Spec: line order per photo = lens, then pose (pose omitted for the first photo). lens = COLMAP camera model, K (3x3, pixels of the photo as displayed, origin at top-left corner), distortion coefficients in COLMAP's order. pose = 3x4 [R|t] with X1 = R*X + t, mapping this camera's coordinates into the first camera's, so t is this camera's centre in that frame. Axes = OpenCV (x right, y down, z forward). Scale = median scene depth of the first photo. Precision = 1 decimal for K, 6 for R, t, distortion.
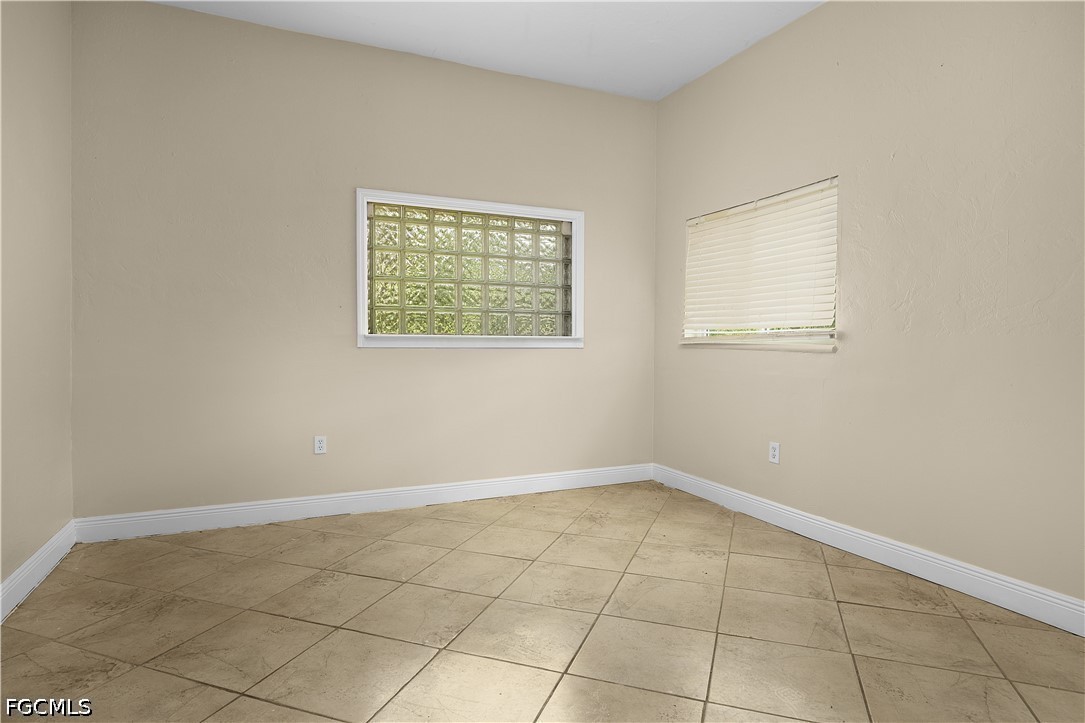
lens RADIAL K [[608.2, 0, 542.5], [0, 608.2, 361.5], [0, 0, 1]] dist [0.001187, 0.000276]
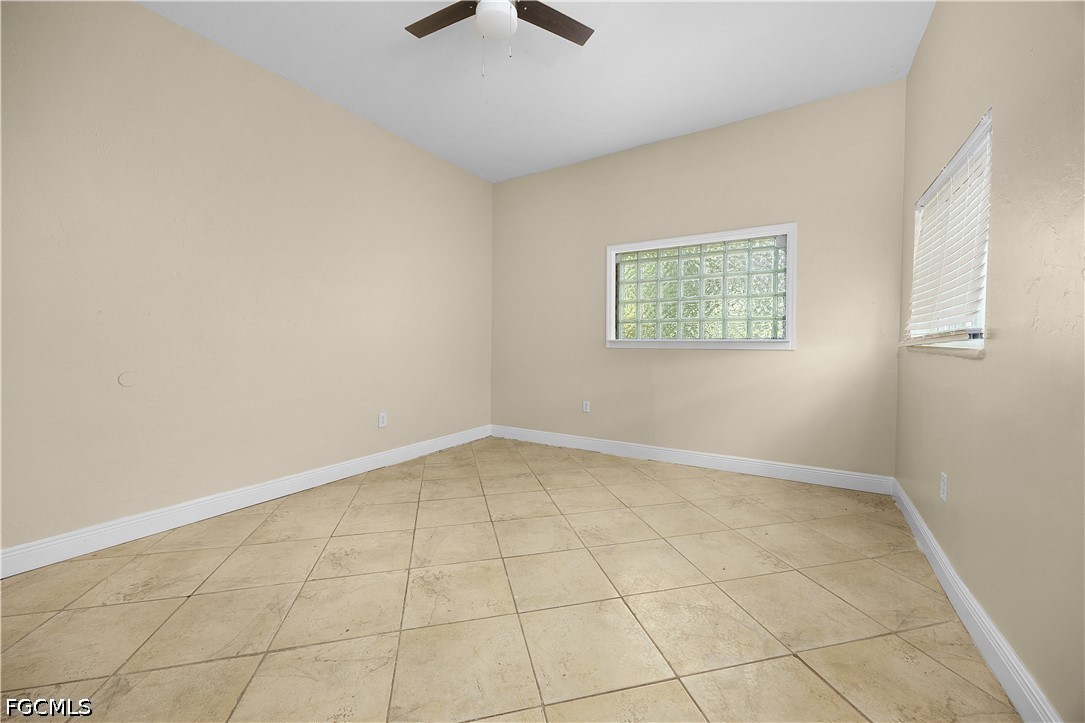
lens RADIAL K [[419.8, 0, 538.9], [0, 419.8, 357.4], [0, 0, 1]] dist [-0.001175, -0.000028]
pose [[0.548761, 0.023662, -0.835644, 0.512115], [-0.030773, 0.999494, 0.008093, -0.001650], [0.835412, 0.021274, 0.549212, 0.261848]]
